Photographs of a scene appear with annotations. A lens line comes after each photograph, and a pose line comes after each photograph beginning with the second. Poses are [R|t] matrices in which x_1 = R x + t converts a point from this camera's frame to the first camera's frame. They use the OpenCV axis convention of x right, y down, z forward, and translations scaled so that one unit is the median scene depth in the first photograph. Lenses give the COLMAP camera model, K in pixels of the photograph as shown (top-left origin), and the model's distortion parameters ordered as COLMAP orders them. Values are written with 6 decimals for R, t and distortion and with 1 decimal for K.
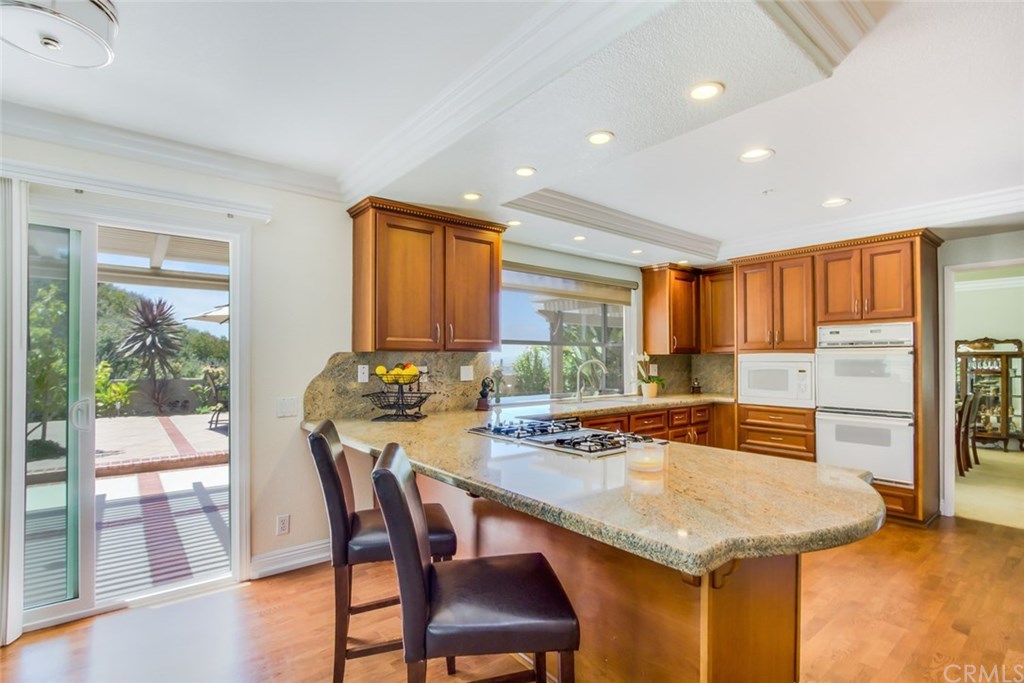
lens RADIAL K [[491.4, 0, 513.8], [0, 491.4, 355.0], [0, 0, 1]] dist [-0.032447, 0.000304]
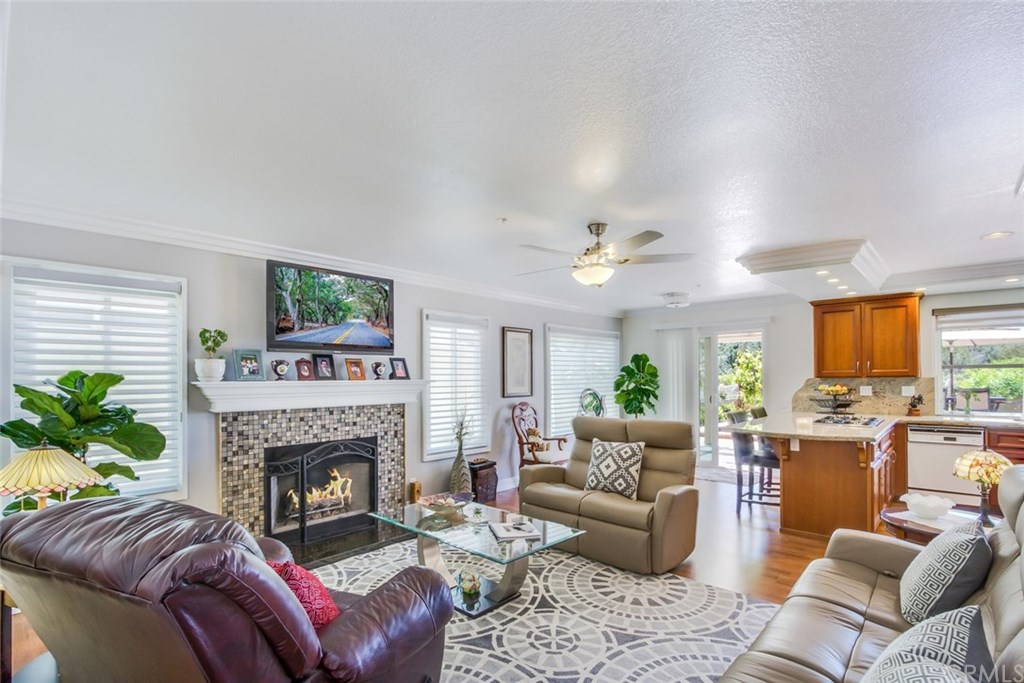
lens RADIAL K [[493.1, 0, 509.9], [0, 493.1, 356.4], [0, 0, 1]] dist [-0.026669, -0.000733]
pose [[0.142693, -0.035222, -0.989140, 0.940070], [0.010722, 0.999363, -0.034040, -0.025093], [0.989709, -0.005749, 0.142980, -0.322499]]
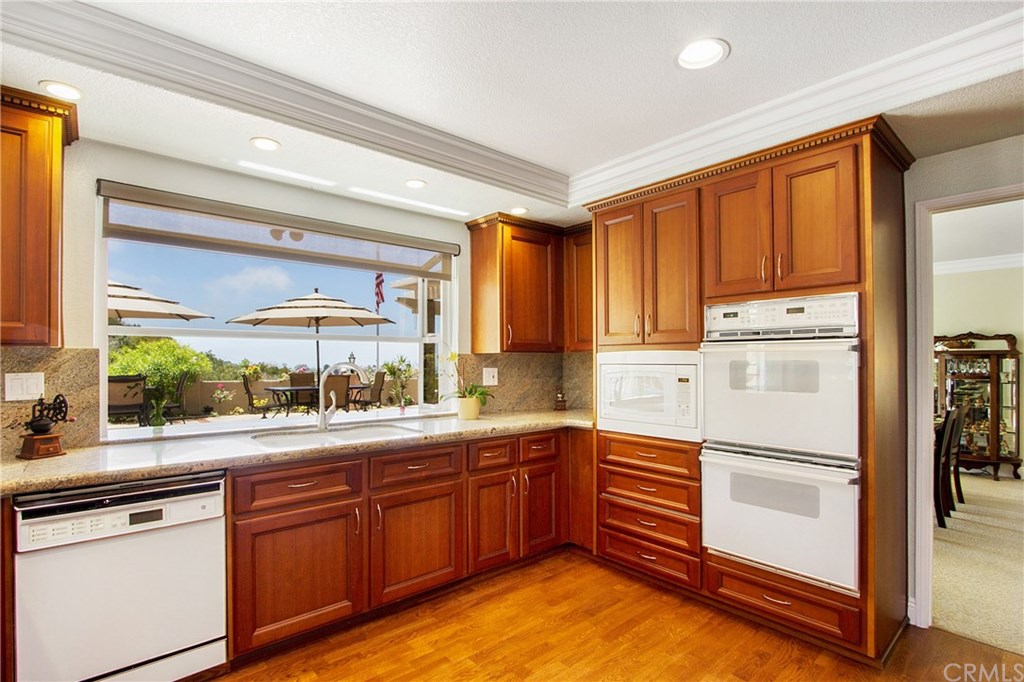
lens RADIAL K [[493.1, 0, 509.9], [0, 493.1, 355.9], [0, 0, 1]] dist [-0.026669, -0.000733]
pose [[0.999535, -0.000491, 0.030484, 0.329661], [0.000491, 1.000000, 0.000010, 0.002965], [-0.030484, 0.000005, 0.999535, 0.362916]]
